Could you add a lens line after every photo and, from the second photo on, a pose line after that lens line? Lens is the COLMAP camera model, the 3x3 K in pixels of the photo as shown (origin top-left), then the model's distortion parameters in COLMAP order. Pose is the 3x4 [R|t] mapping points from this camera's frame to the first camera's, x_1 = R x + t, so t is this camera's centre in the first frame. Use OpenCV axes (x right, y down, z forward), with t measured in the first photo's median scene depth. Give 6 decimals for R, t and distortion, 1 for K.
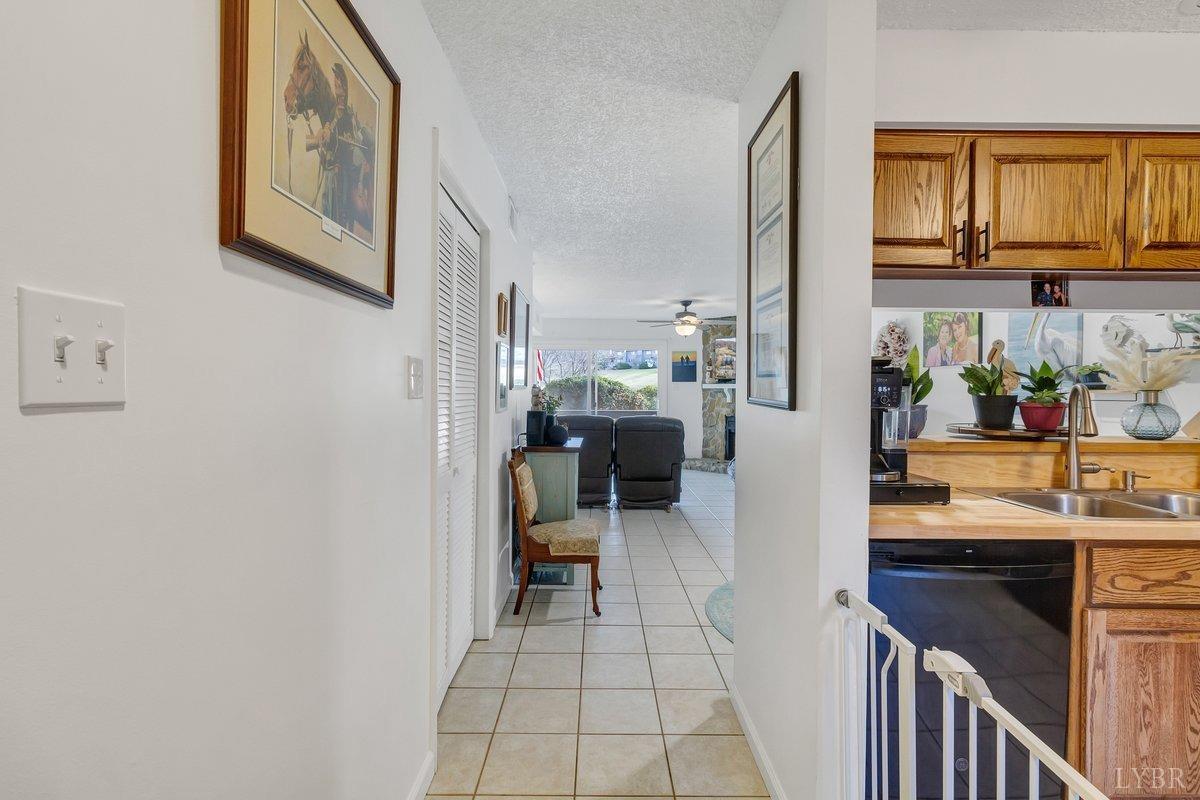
lens RADIAL K [[559.7, 0, 596.9], [0, 559.7, 392.7], [0, 0, 1]] dist [0.001651, 0.001115]
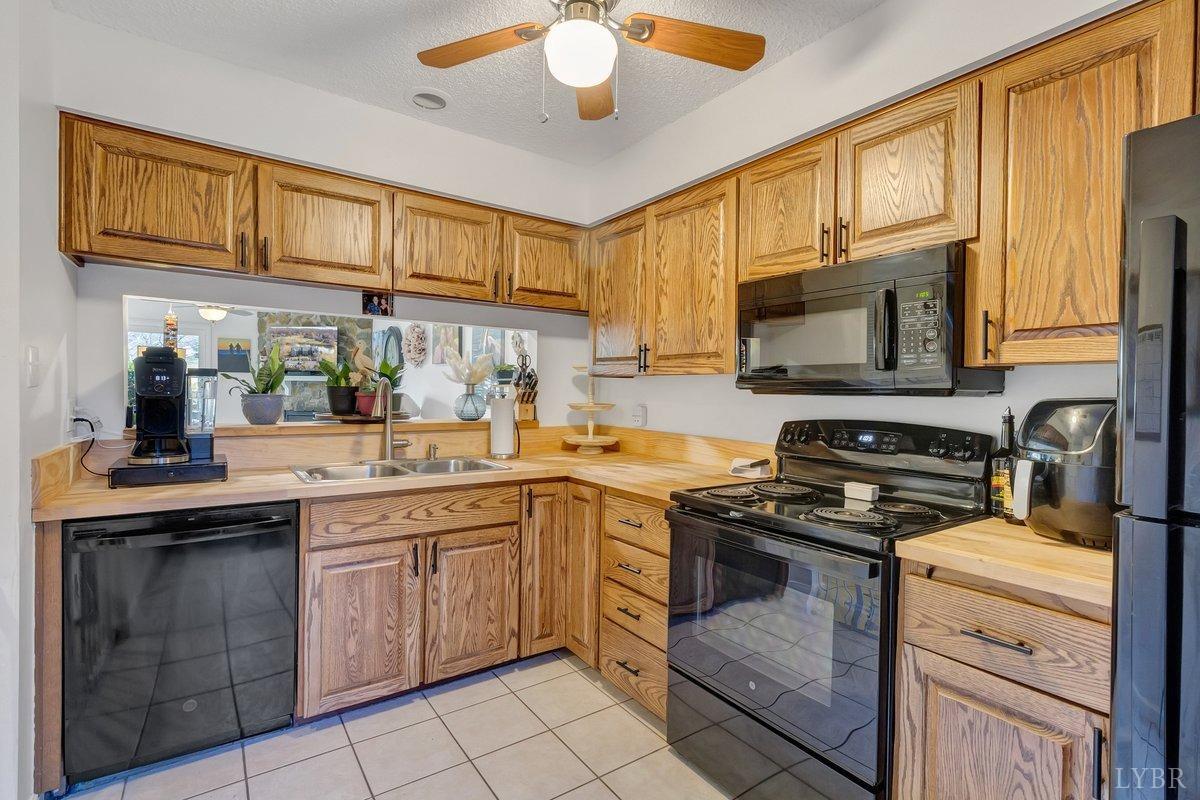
lens RADIAL K [[559.7, 0, 596.9], [0, 559.7, 392.7], [0, 0, 1]] dist [0.001651, 0.001115]
pose [[0.819528, 0.005297, 0.573014, 0.584997], [-0.010888, 0.999921, 0.006329, 0.005880], [-0.572935, -0.011426, 0.819521, -0.355553]]
